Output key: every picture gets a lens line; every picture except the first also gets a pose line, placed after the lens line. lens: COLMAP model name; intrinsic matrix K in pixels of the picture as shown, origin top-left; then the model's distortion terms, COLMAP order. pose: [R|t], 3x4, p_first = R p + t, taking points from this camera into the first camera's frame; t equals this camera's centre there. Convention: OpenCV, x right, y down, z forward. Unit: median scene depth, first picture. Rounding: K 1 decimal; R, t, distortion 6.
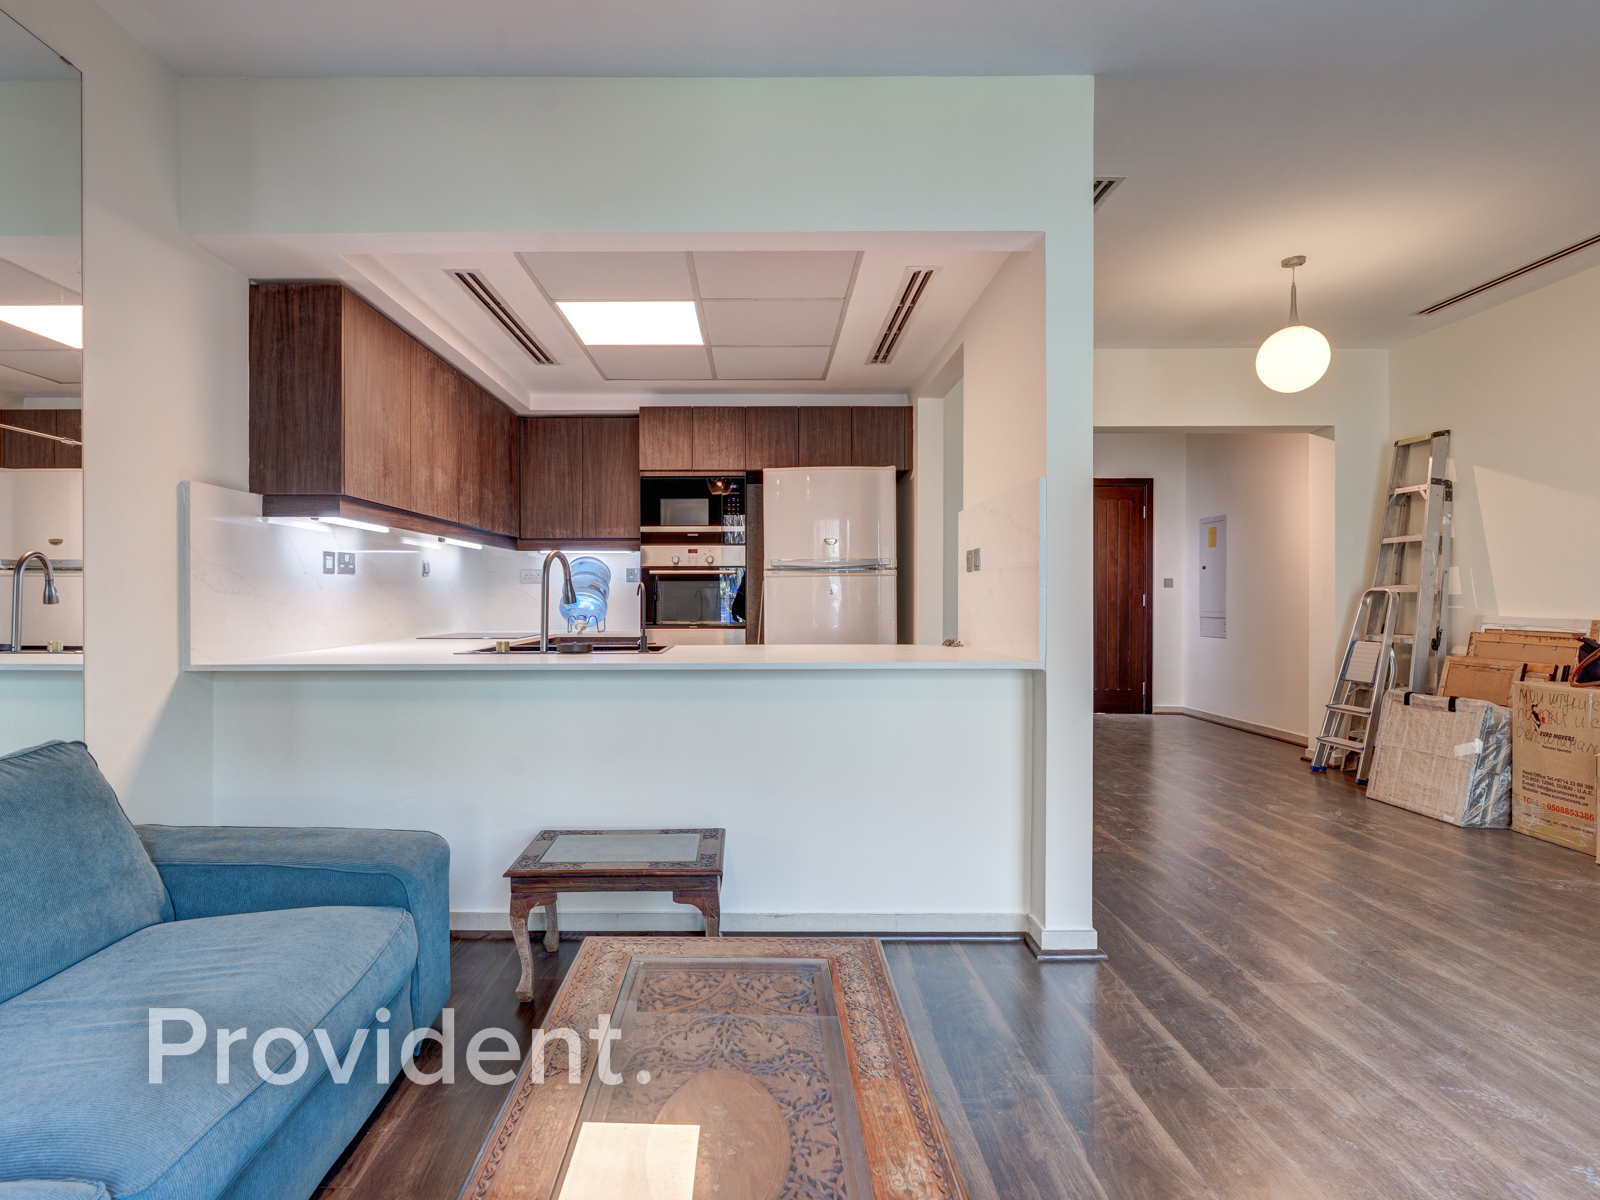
lens RADIAL K [[828.3, 0, 800.0], [0, 828.3, 600.0], [0, 0, 1]] dist [0.002123, 0.000883]
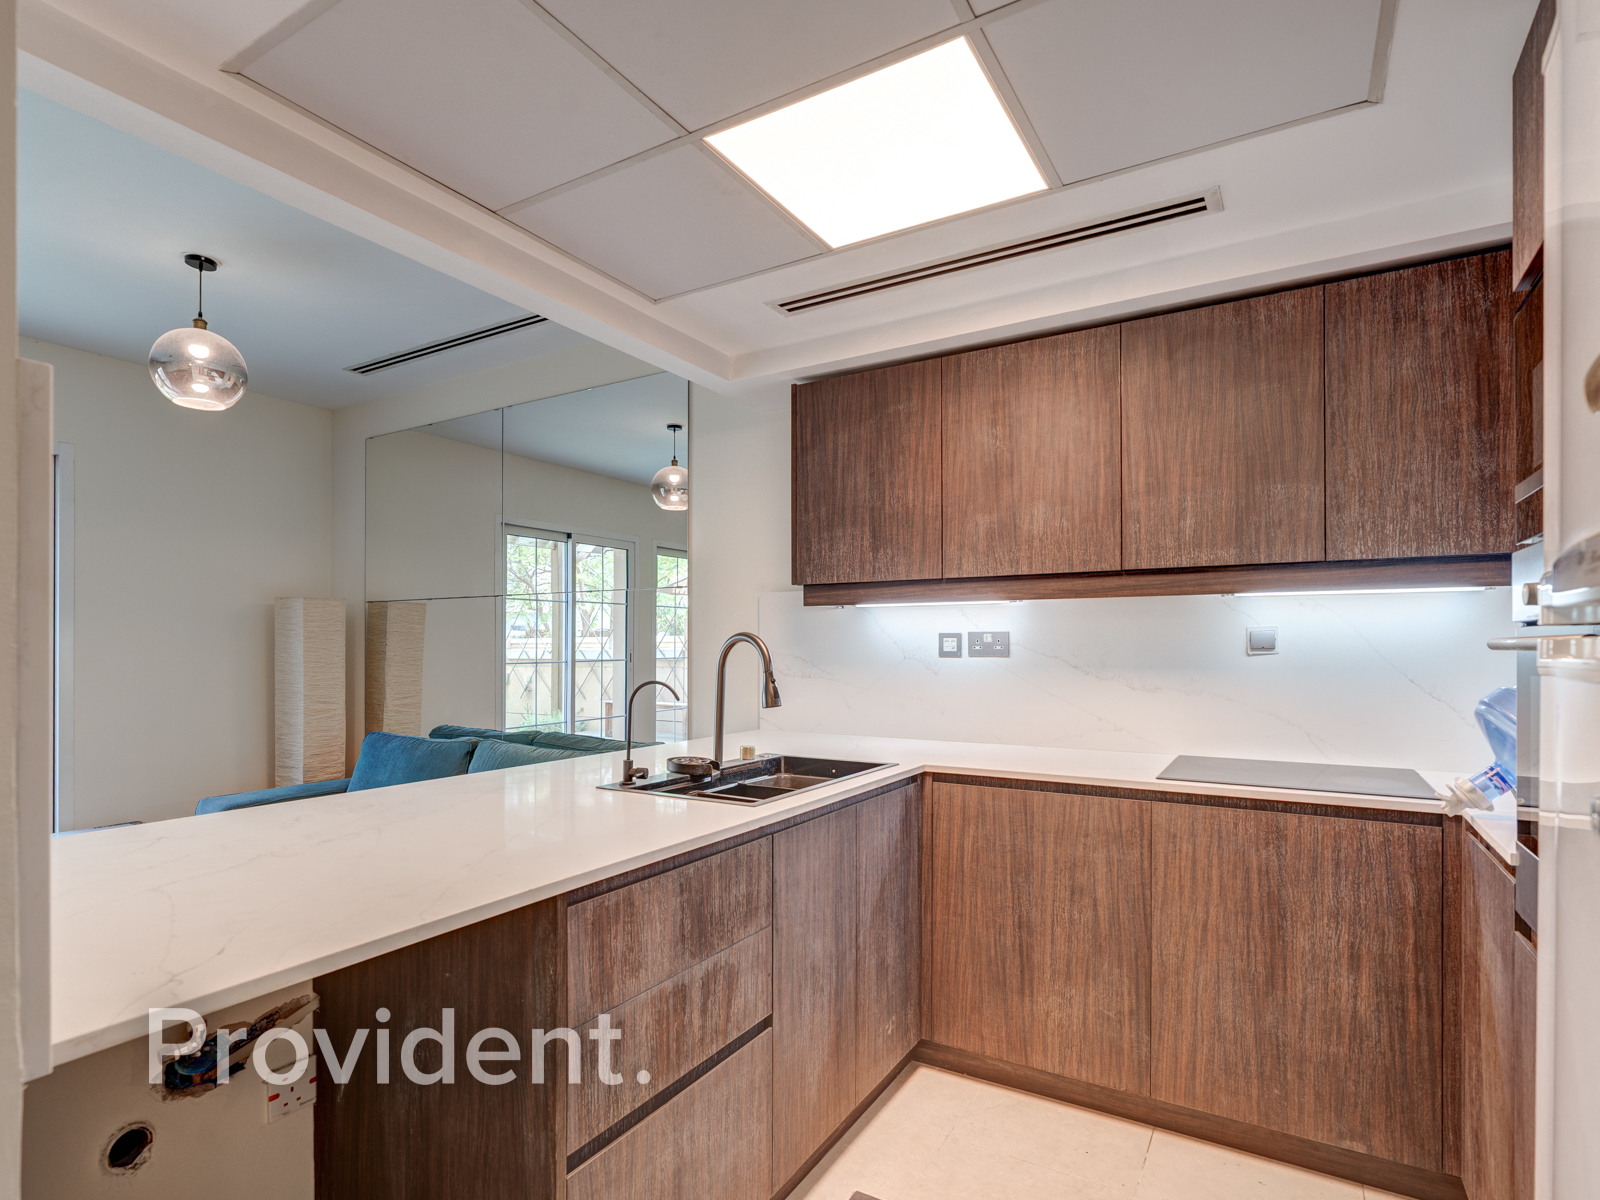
lens RADIAL K [[842.8, 0, 796.6], [0, 842.8, 654.7], [0, 0, 1]] dist [0.006576, 0.001385]
pose [[-0.558222, 0.013392, -0.829583, 0.199840], [0.000139, 0.999871, 0.016047, -0.034430], [0.829691, 0.008843, -0.558152, 0.957508]]
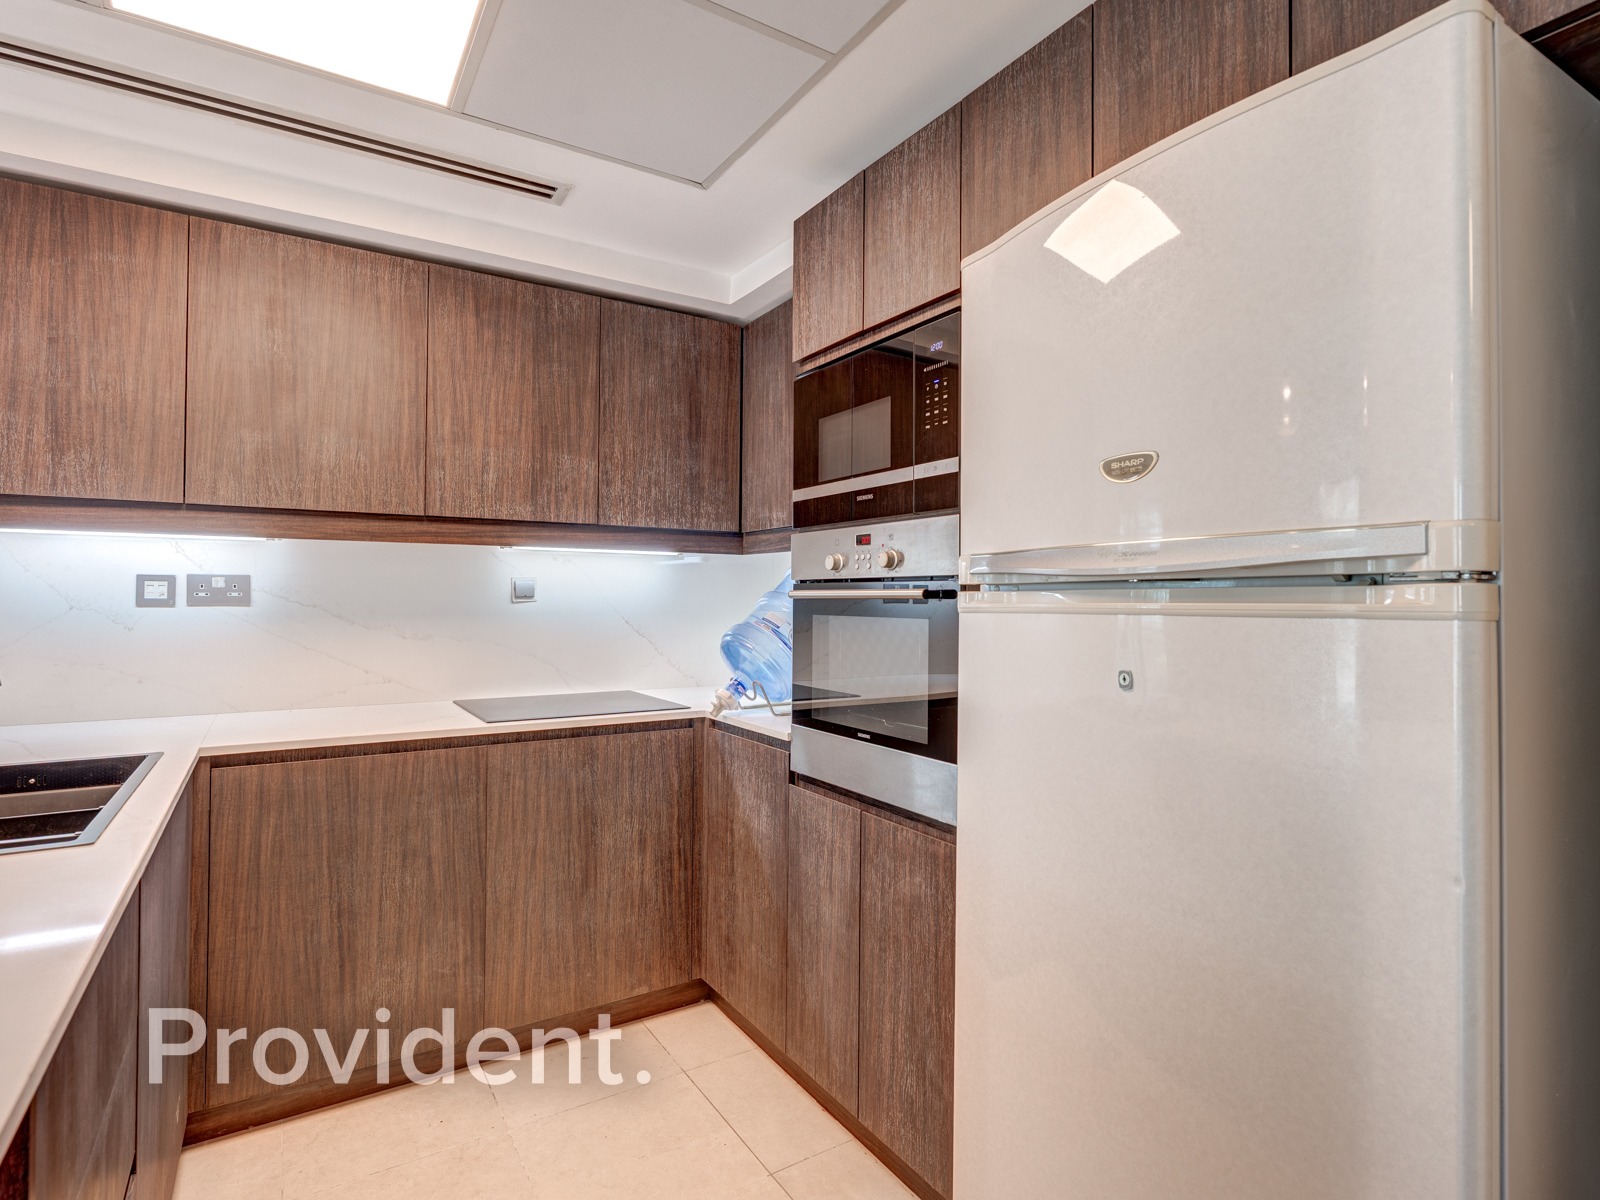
lens RADIAL K [[828.3, 0, 800.0], [0, 828.3, 600.0], [0, 0, 1]] dist [0.002123, 0.000883]
pose [[0.481300, 0.009859, -0.876501, 0.200520], [-0.010757, 0.999928, 0.005341, -0.032647], [0.876490, 0.006859, 0.481371, 0.792174]]
